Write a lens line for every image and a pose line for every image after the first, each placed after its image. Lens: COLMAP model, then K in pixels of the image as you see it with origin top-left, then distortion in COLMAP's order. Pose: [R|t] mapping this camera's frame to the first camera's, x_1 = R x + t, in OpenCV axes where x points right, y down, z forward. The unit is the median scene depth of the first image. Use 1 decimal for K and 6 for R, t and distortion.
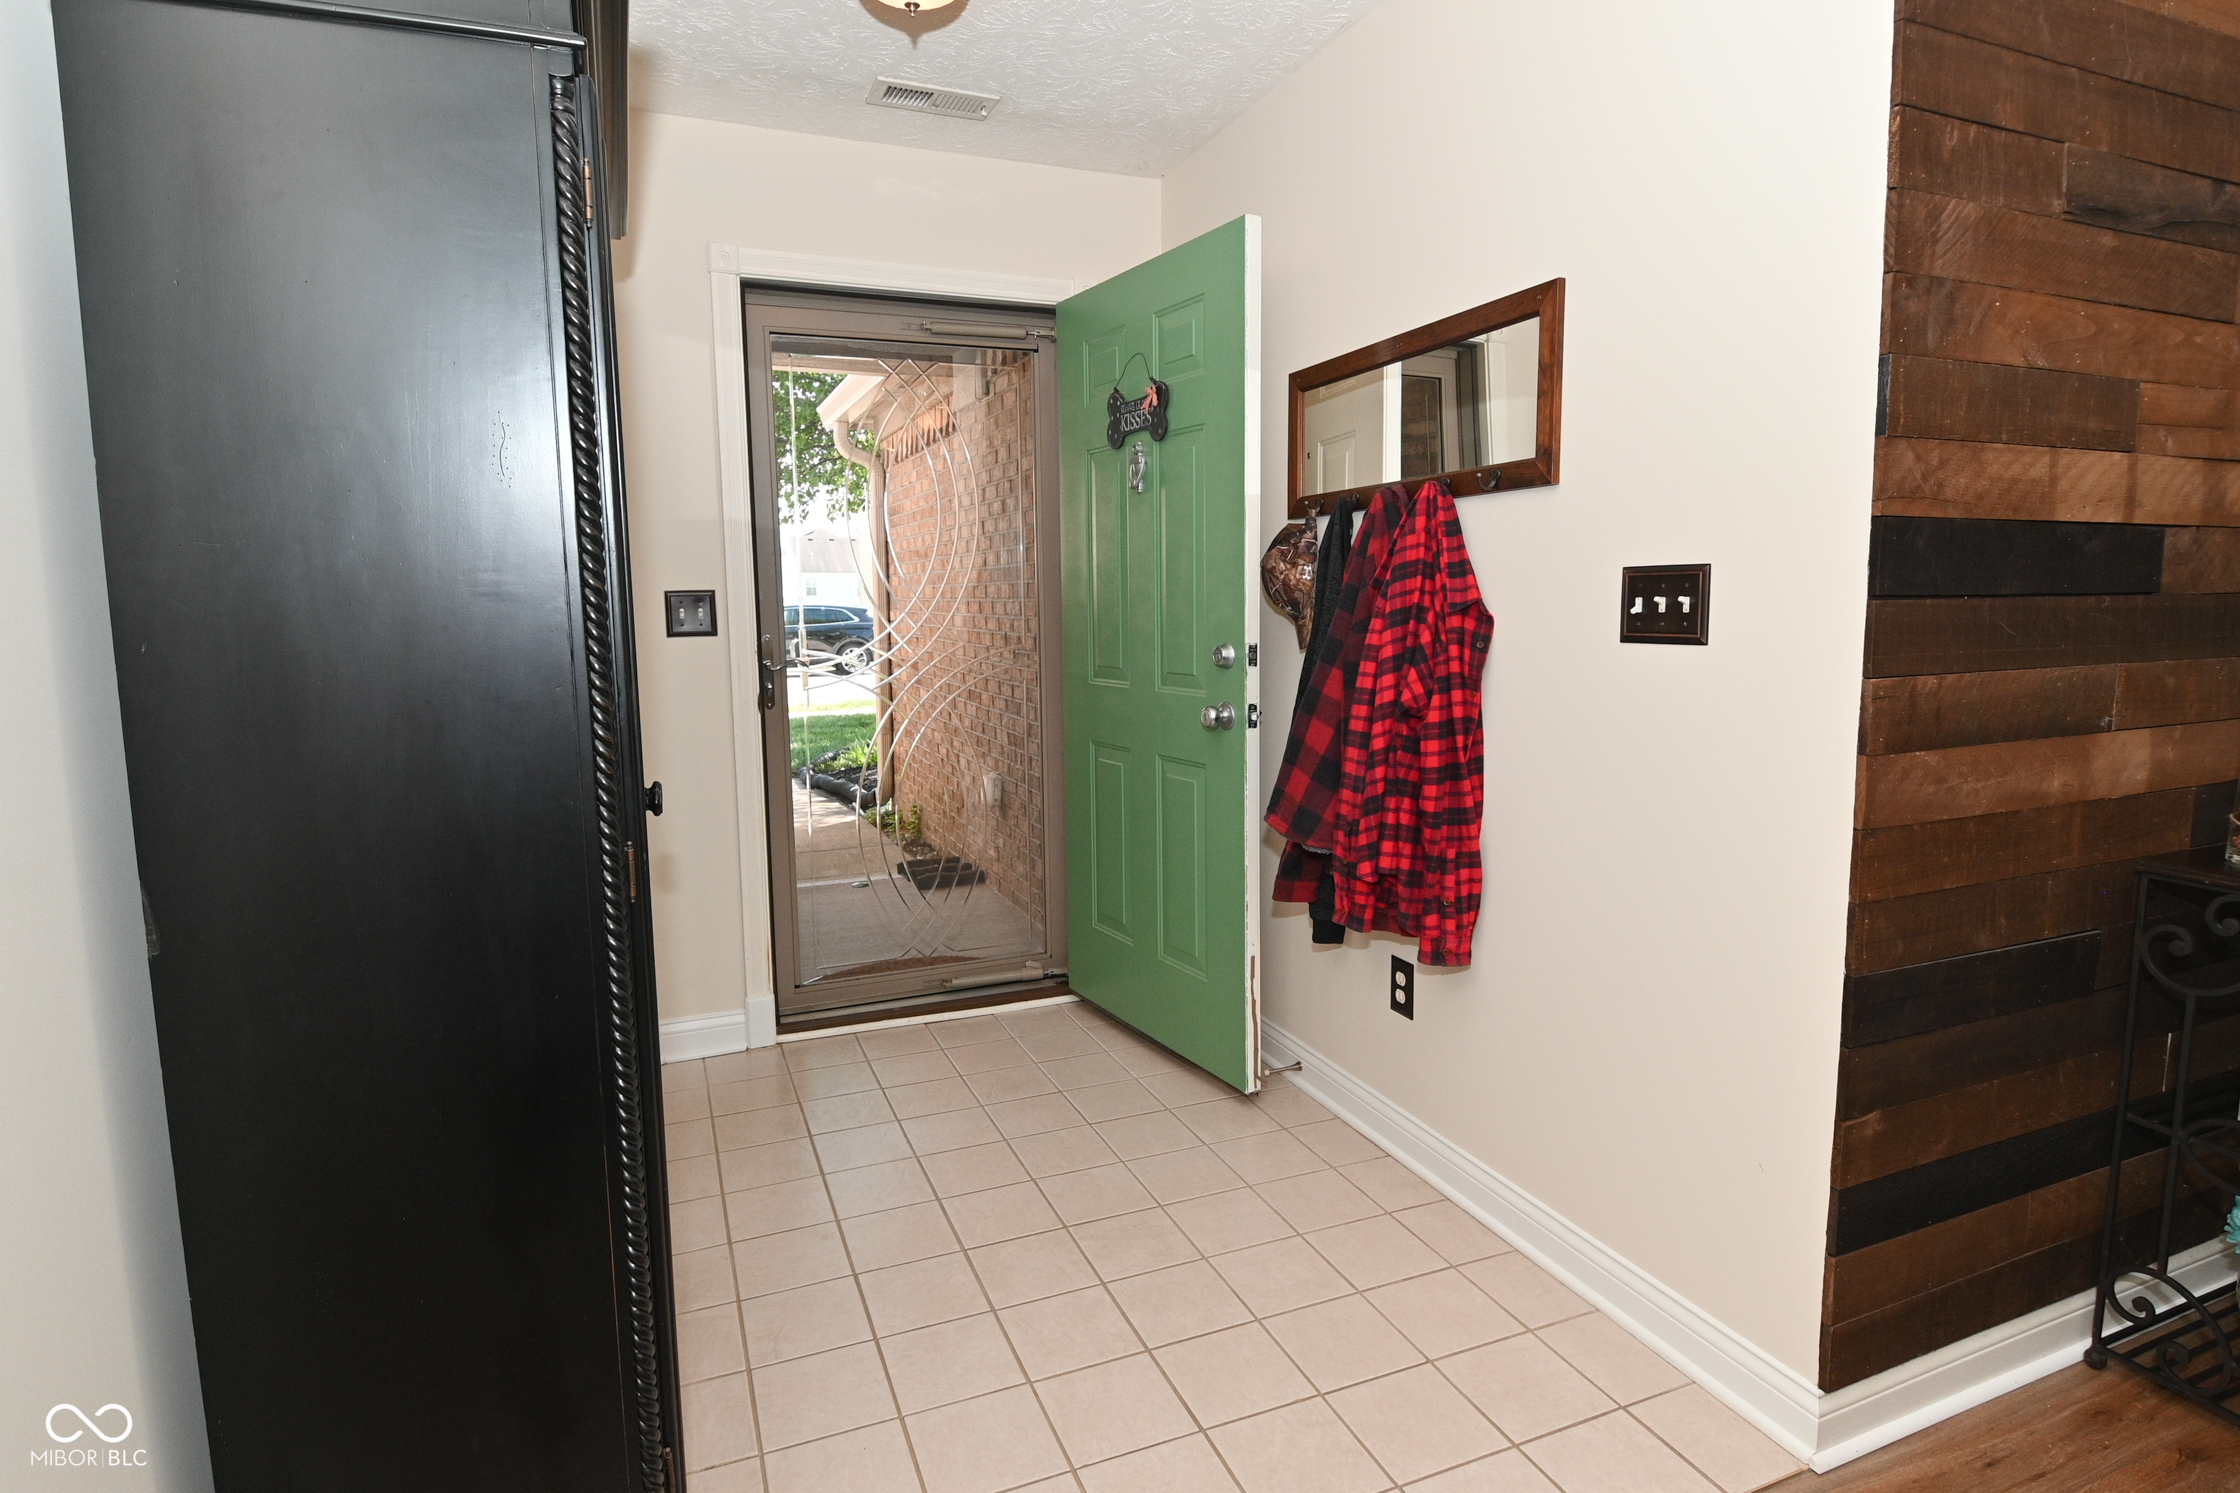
lens RADIAL K [[1173.2, 0, 1126.4], [0, 1173.2, 724.2], [0, 0, 1]] dist [0.017837, -0.028228]
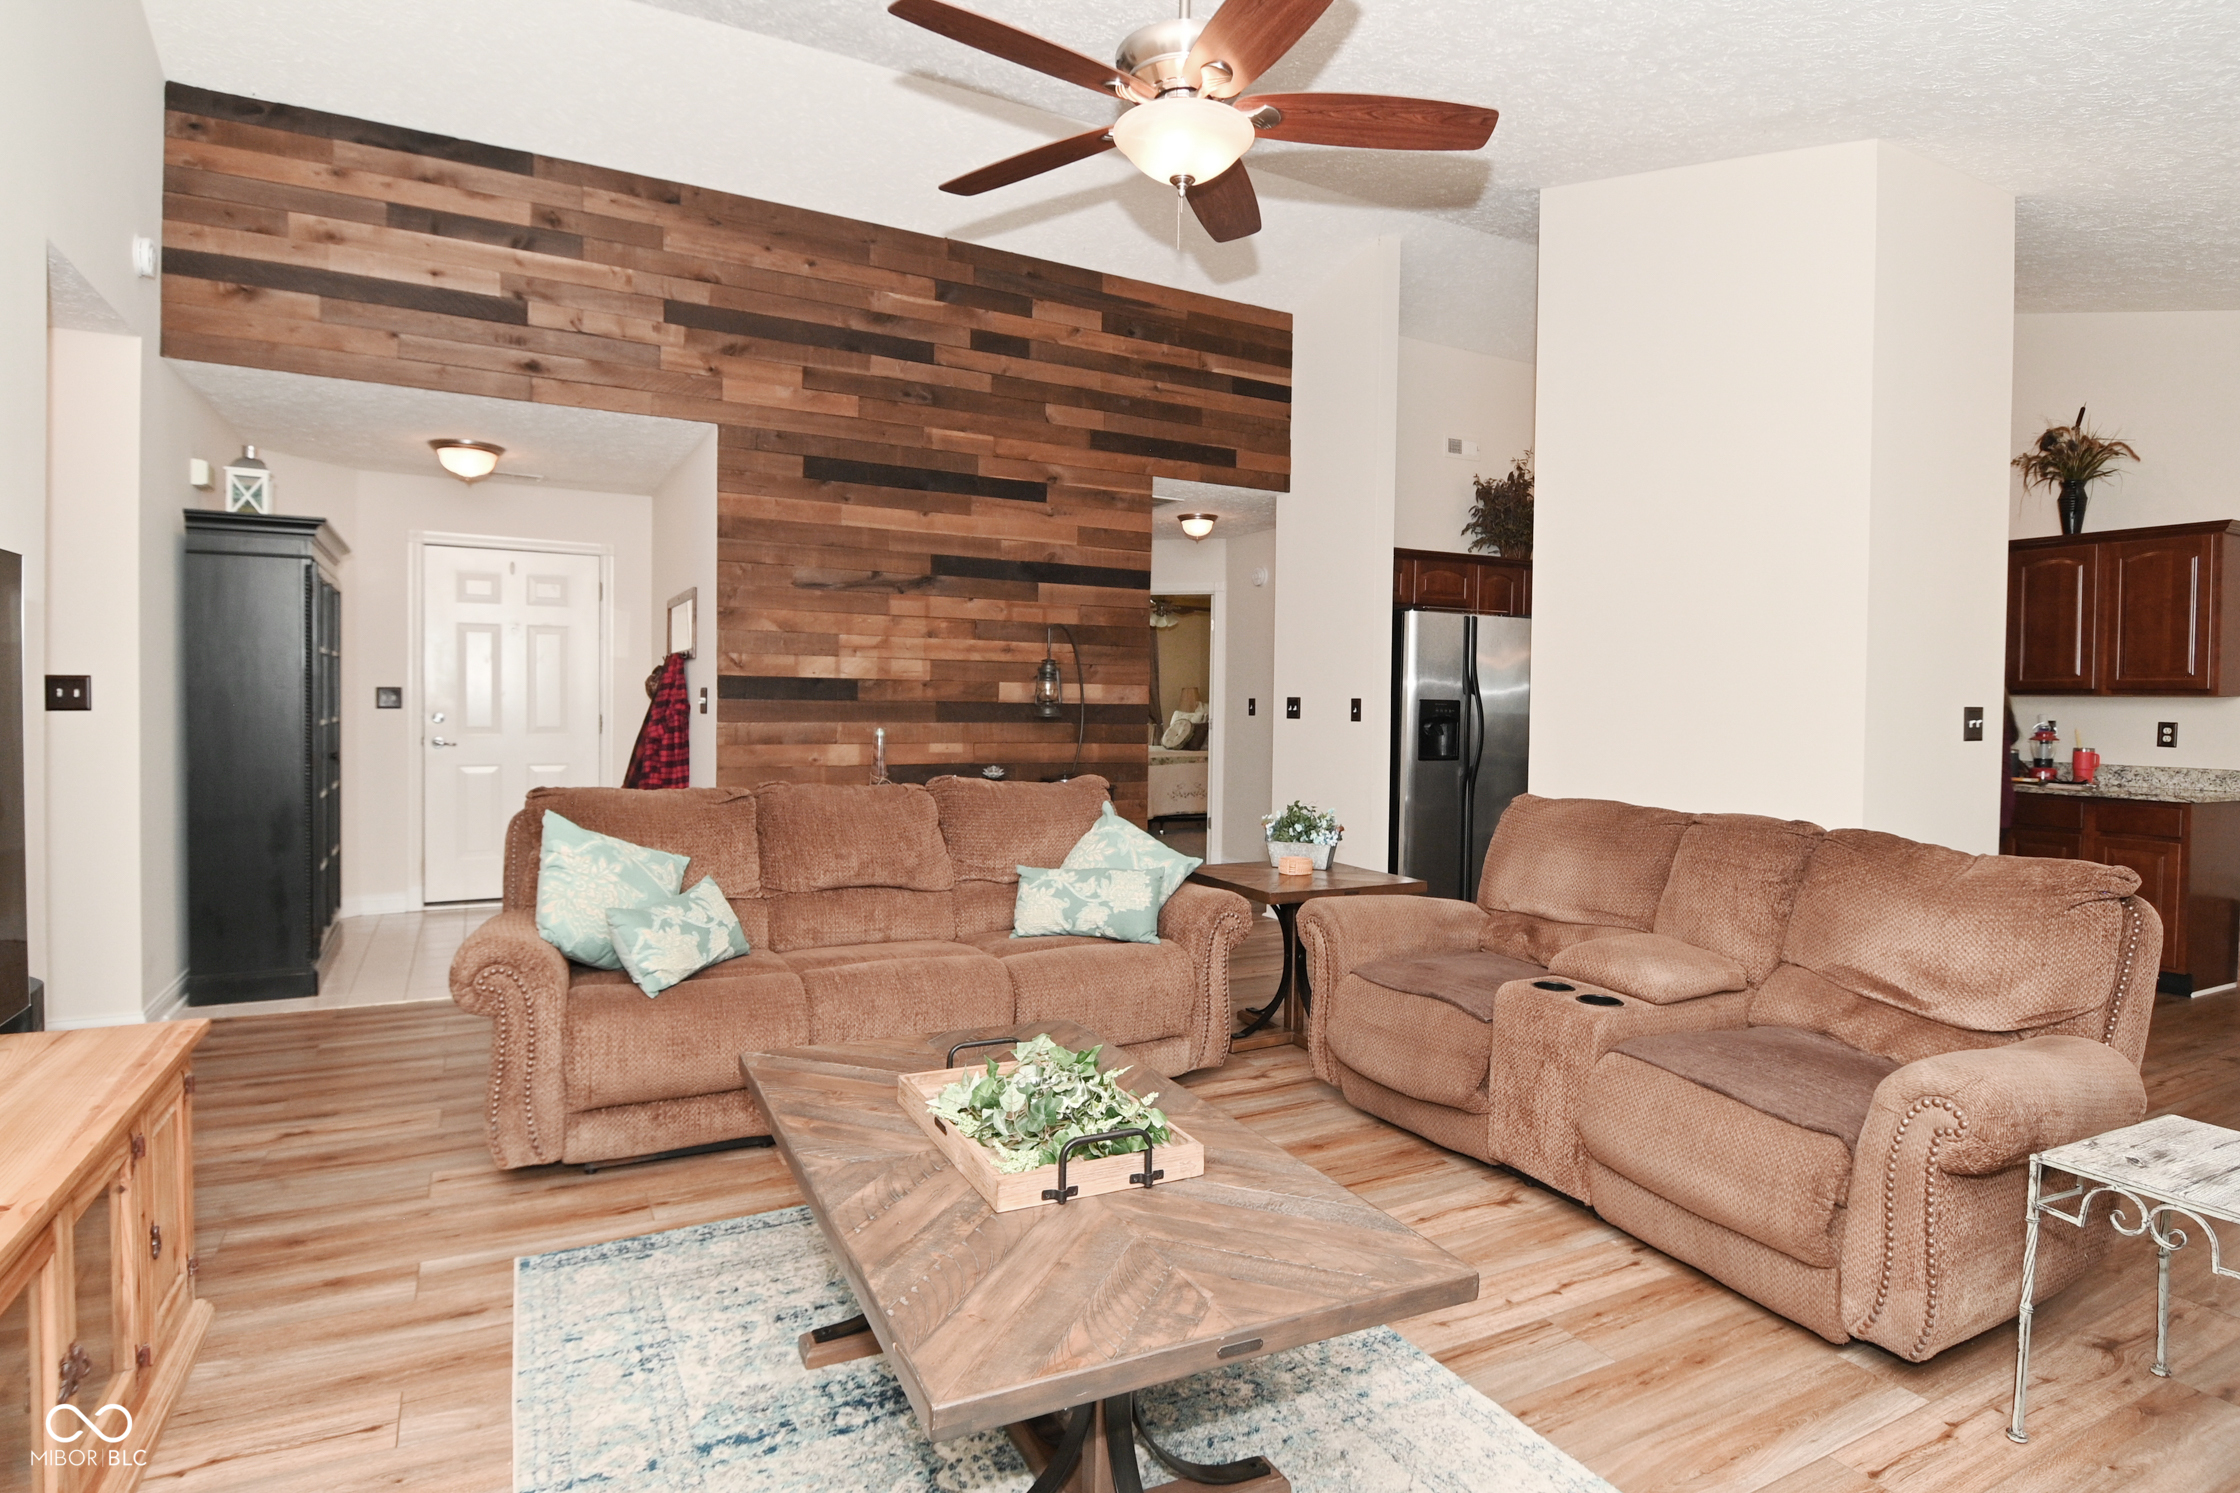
lens RADIAL K [[1173.2, 0, 1126.4], [0, 1173.2, 724.2], [0, 0, 1]] dist [0.017837, -0.028228]
pose [[0.994187, 0.023385, 0.105099, 1.048735], [-0.013324, 0.995347, -0.095431, 0.198816], [-0.106841, 0.093476, 0.989872, -1.792382]]
